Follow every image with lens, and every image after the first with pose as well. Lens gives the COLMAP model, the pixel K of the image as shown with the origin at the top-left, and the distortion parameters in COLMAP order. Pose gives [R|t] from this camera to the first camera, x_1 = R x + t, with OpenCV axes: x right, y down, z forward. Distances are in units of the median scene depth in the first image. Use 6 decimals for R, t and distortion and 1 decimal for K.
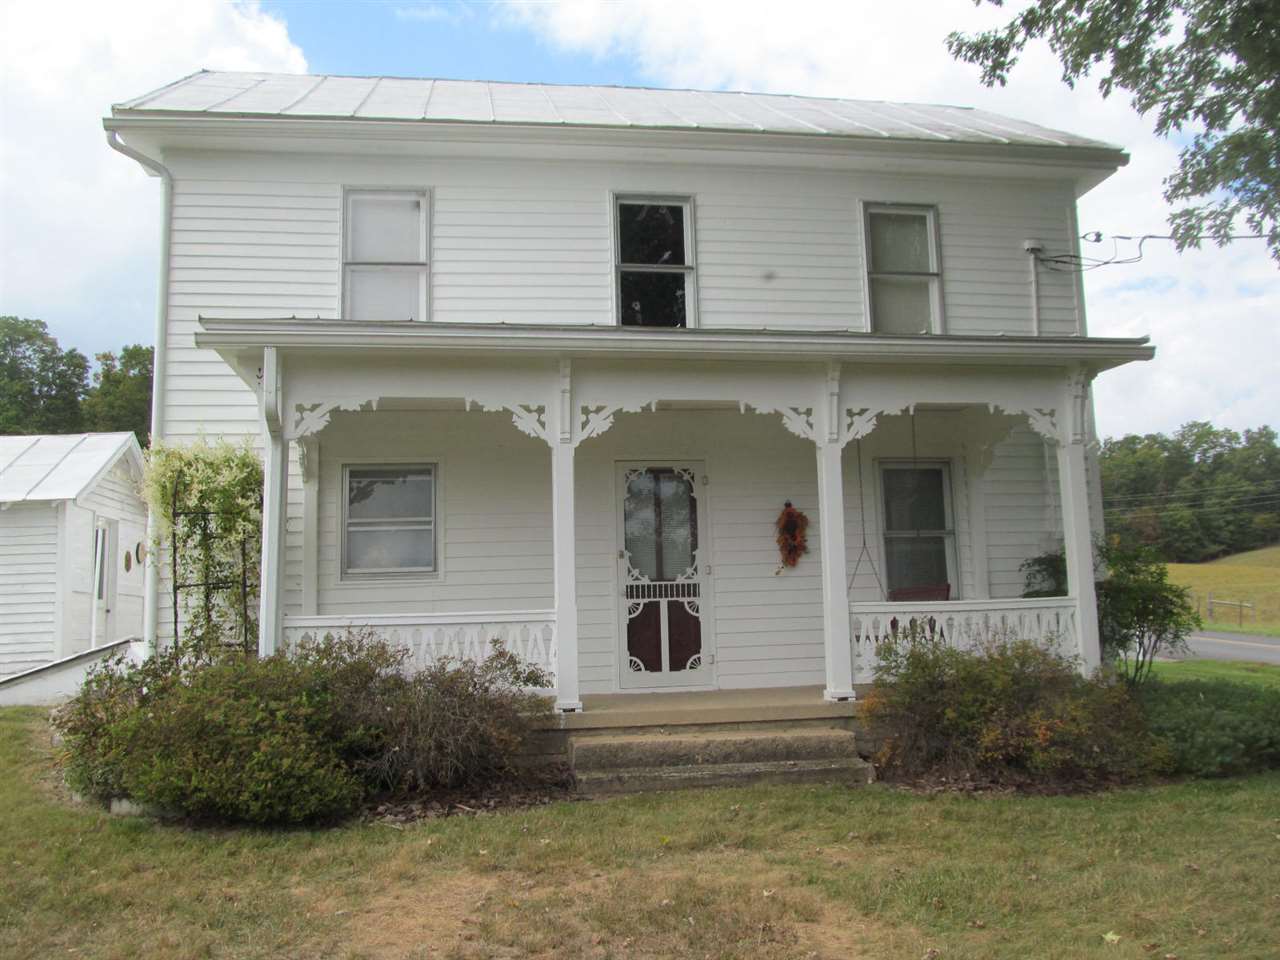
lens RADIAL K [[1120.2, 0, 640.0], [0, 1120.2, 480.0], [0, 0, 1]] dist [-0.065541, -0.000305]
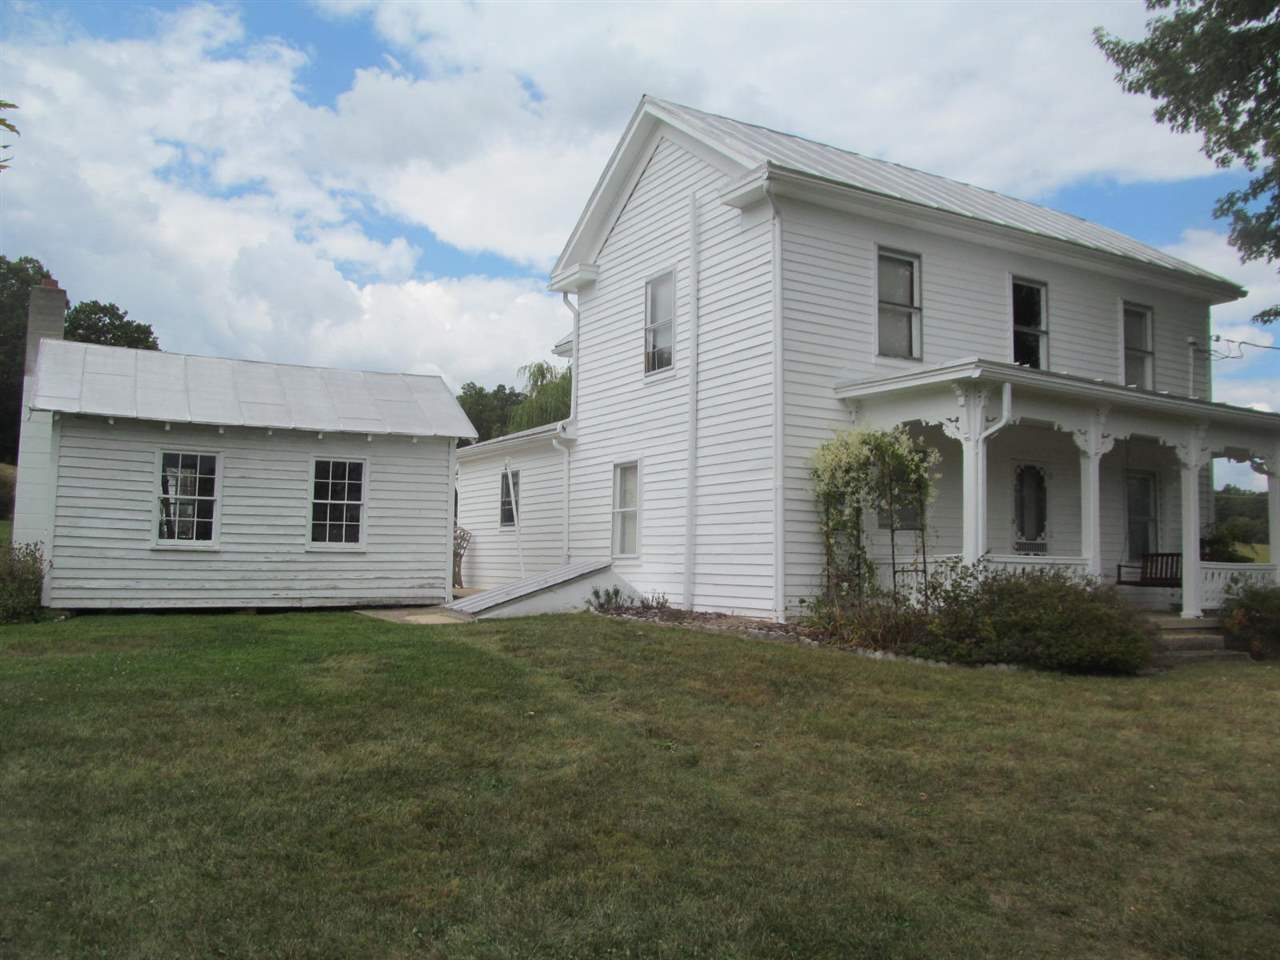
lens RADIAL K [[1056.4, 0, 640.0], [0, 1056.4, 480.0], [0, 0, 1]] dist [-0.076812, 0.052447]
pose [[0.930779, 0.072543, 0.358312, -0.916144], [-0.092740, 0.994907, 0.039481, 0.002740], [-0.353623, -0.069978, 0.932767, -0.123573]]
